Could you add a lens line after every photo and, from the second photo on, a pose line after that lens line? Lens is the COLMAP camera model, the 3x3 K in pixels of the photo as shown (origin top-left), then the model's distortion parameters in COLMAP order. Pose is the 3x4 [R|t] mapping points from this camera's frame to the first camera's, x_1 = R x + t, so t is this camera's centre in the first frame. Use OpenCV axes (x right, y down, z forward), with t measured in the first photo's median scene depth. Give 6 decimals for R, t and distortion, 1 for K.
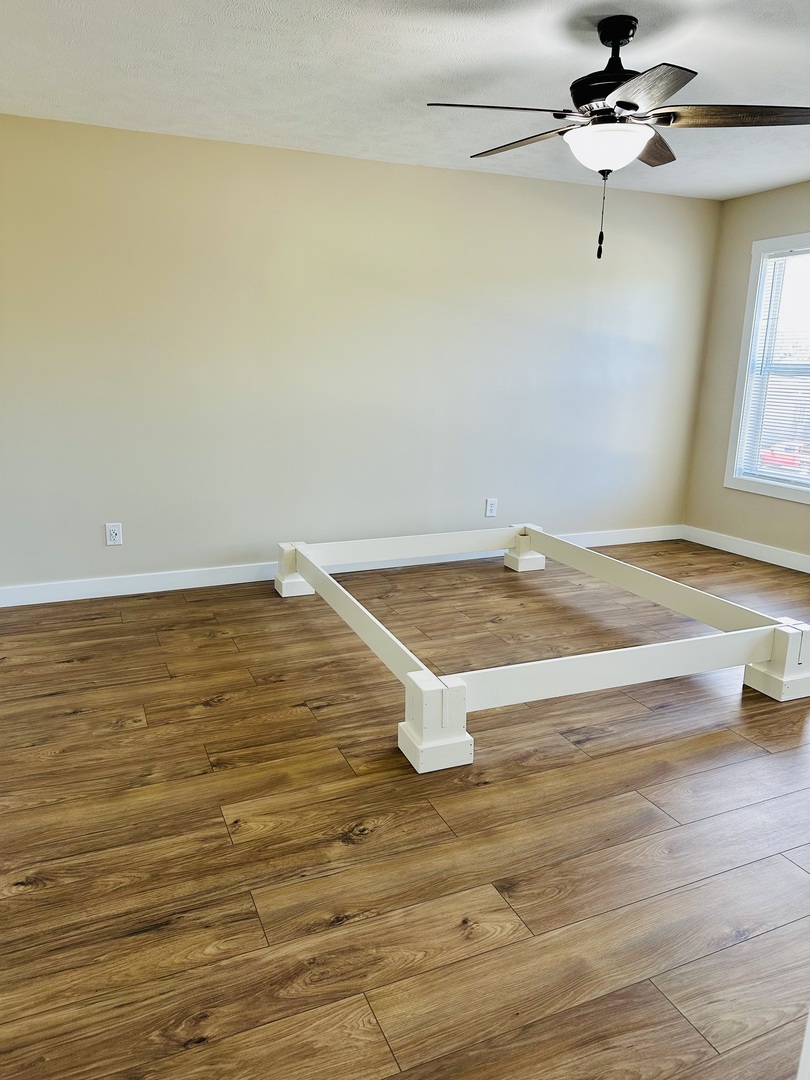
lens RADIAL K [[739.1, 0, 411.0], [0, 739.1, 545.5], [0, 0, 1]] dist [0.041695, -0.035150]
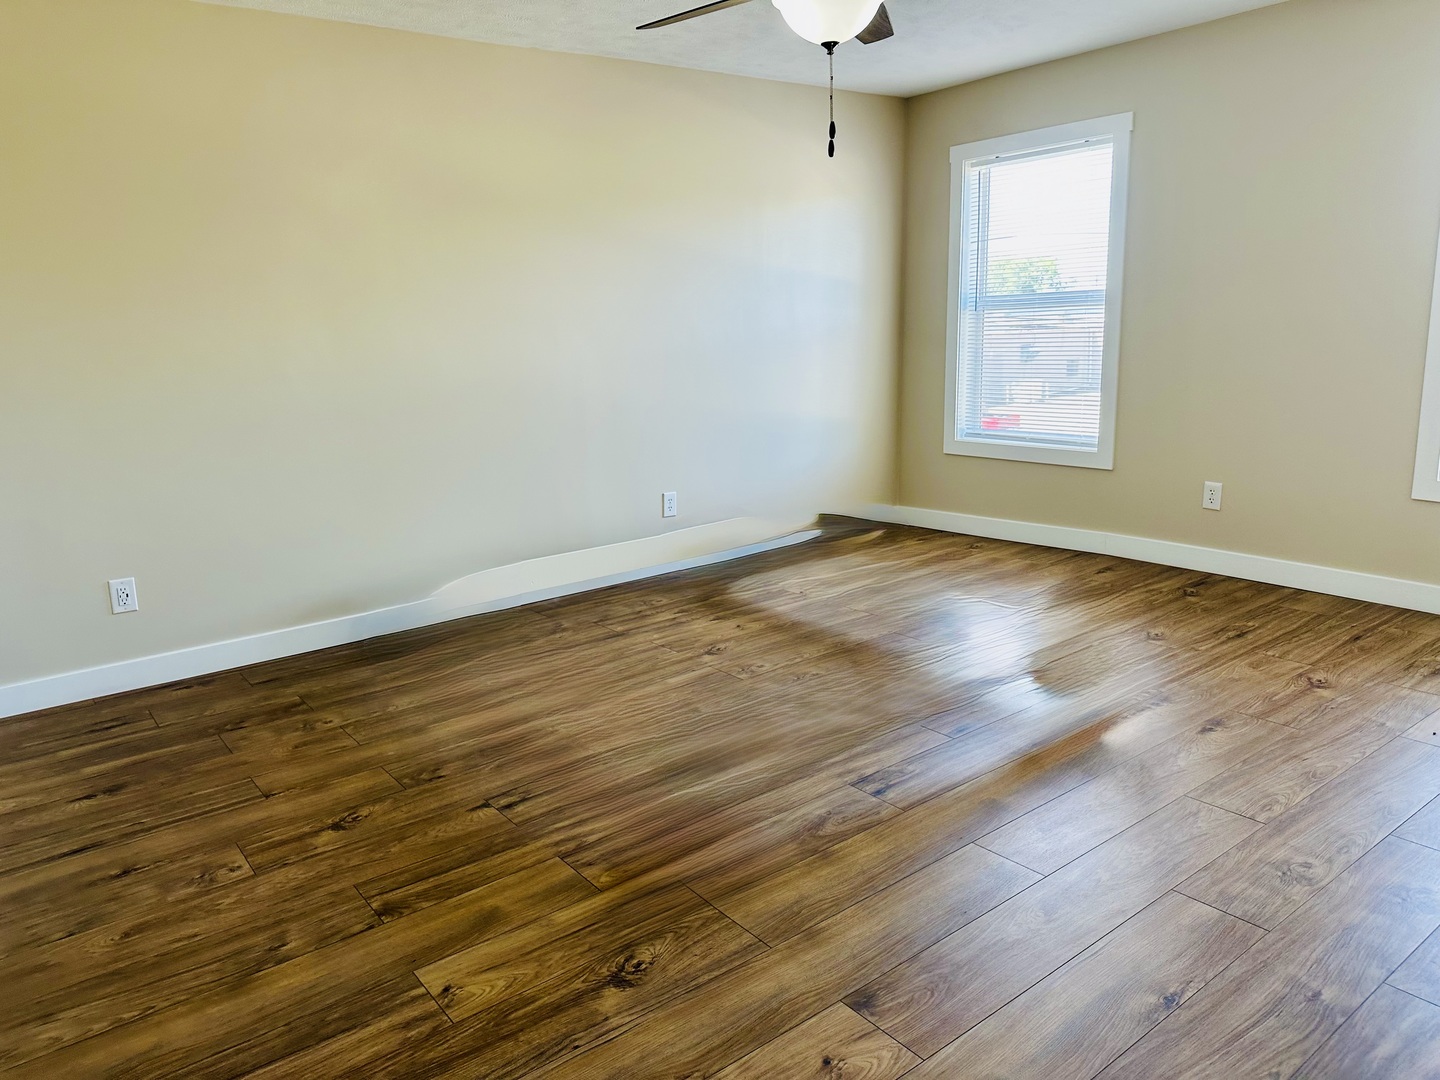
lens RADIAL K [[985.4, 0, 714.0], [0, 985.4, 532.1], [0, 0, 1]] dist [0.041695, -0.035150]
pose [[0.971370, -0.100322, 0.215351, -0.131236], [0.107788, 0.993904, -0.023178, 0.009118], [-0.211713, 0.045727, 0.976261, 0.052003]]
